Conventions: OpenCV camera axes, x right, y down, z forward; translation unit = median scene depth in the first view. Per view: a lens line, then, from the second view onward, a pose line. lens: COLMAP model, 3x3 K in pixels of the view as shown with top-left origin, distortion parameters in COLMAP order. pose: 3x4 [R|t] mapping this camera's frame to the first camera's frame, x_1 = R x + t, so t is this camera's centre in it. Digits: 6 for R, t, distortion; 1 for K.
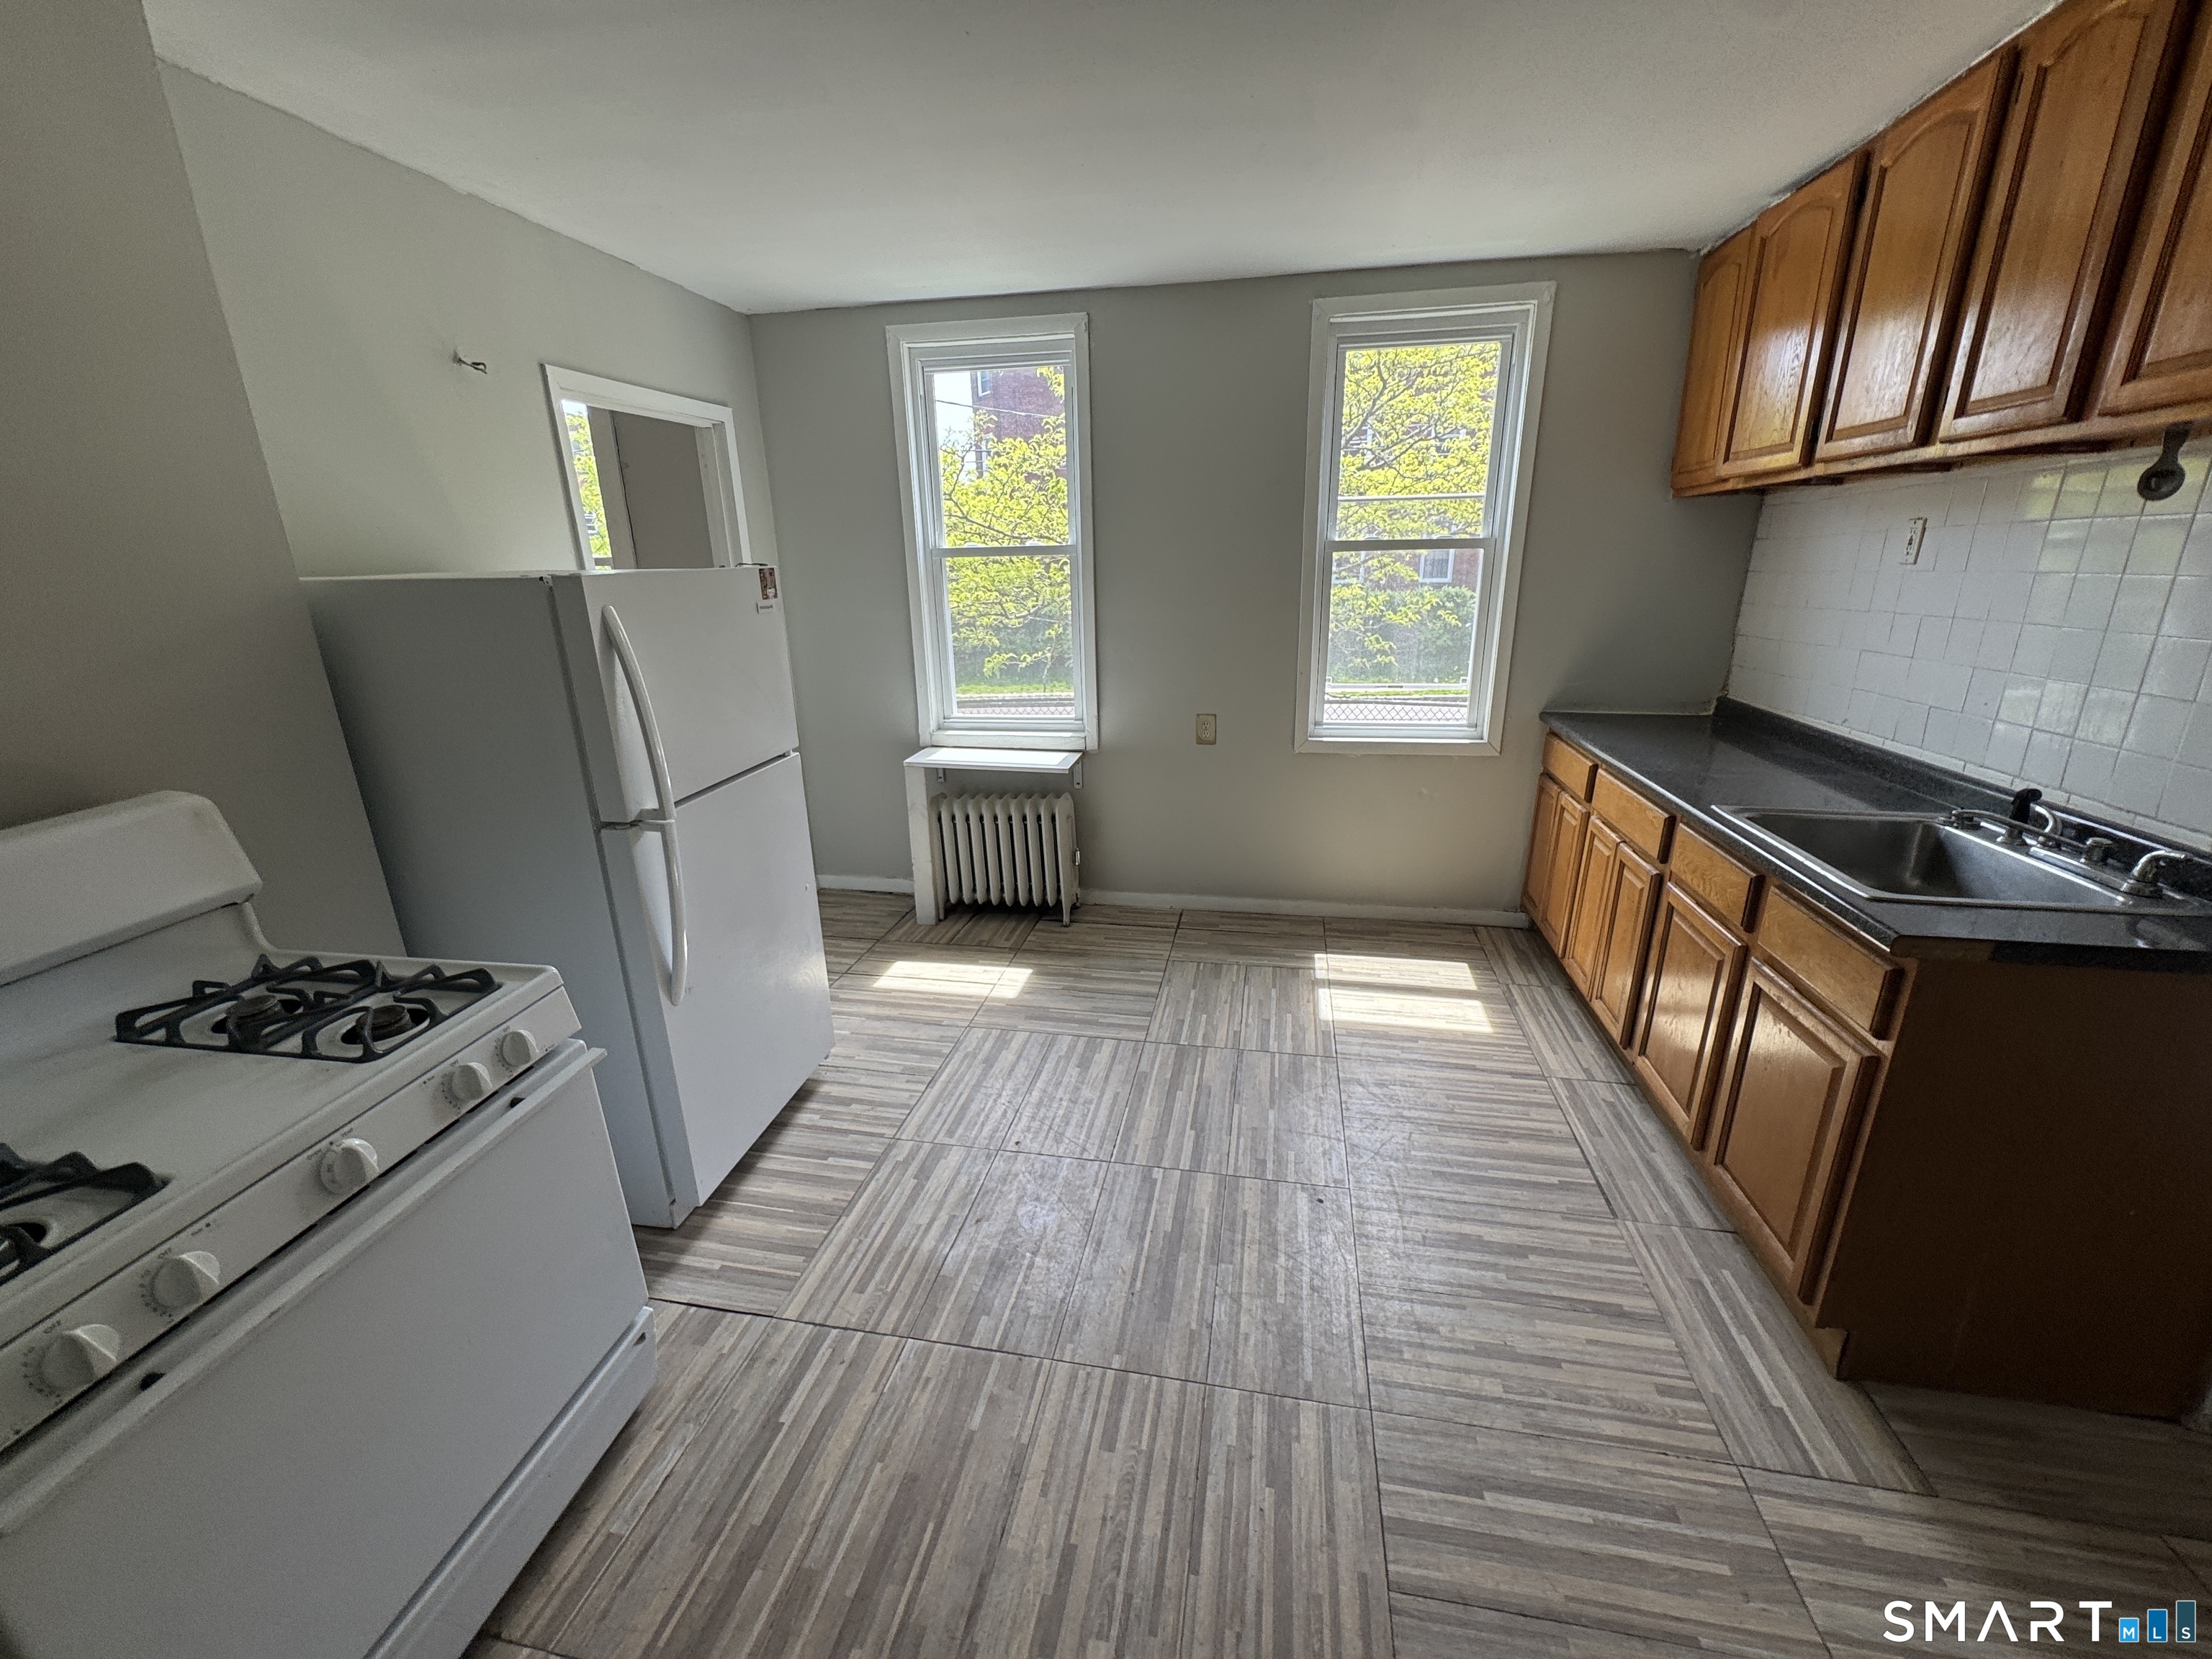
lens RADIAL K [[886.0, 0, 1104.3], [0, 886.0, 829.9], [0, 0, 1]] dist [0.001691, -0.000255]
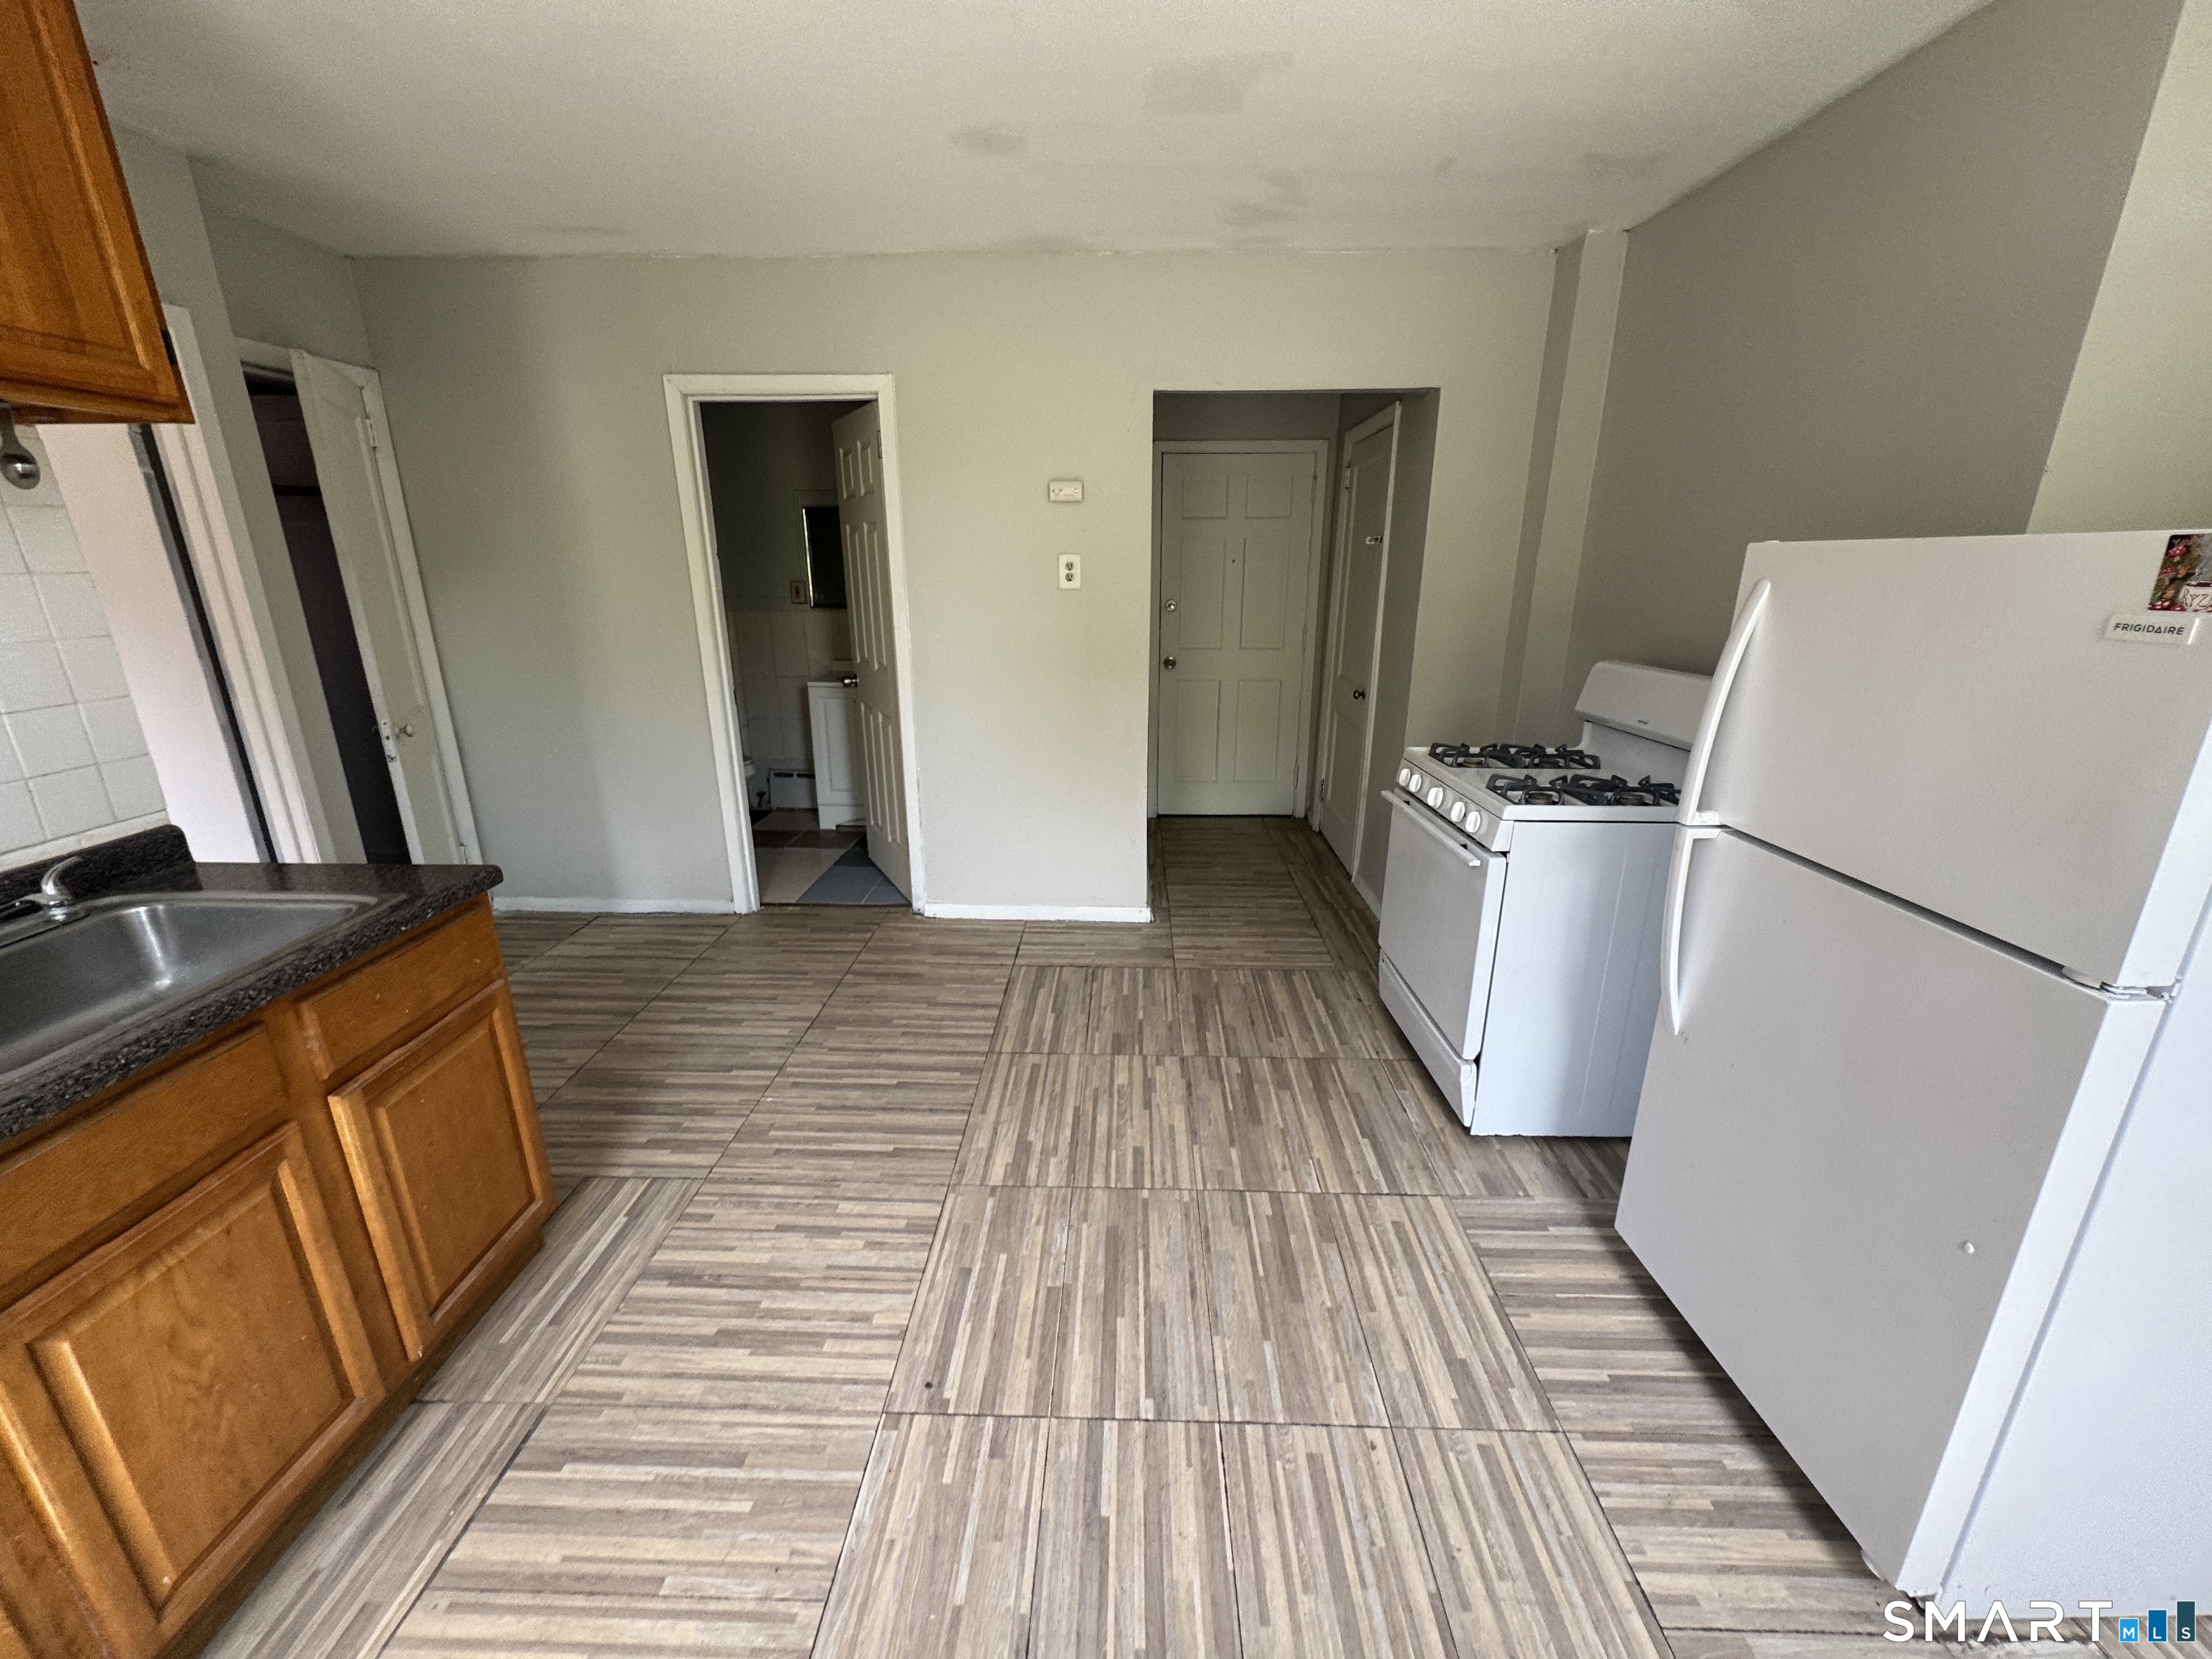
lens RADIAL K [[886.0, 0, 1103.3], [0, 886.0, 834.7], [0, 0, 1]] dist [0.001691, -0.000255]
pose [[-0.986841, 0.063872, -0.148545, 0.208435], [-0.032816, 0.820444, 0.570785, -0.479137], [0.158330, 0.568148, -0.807551, 1.600132]]
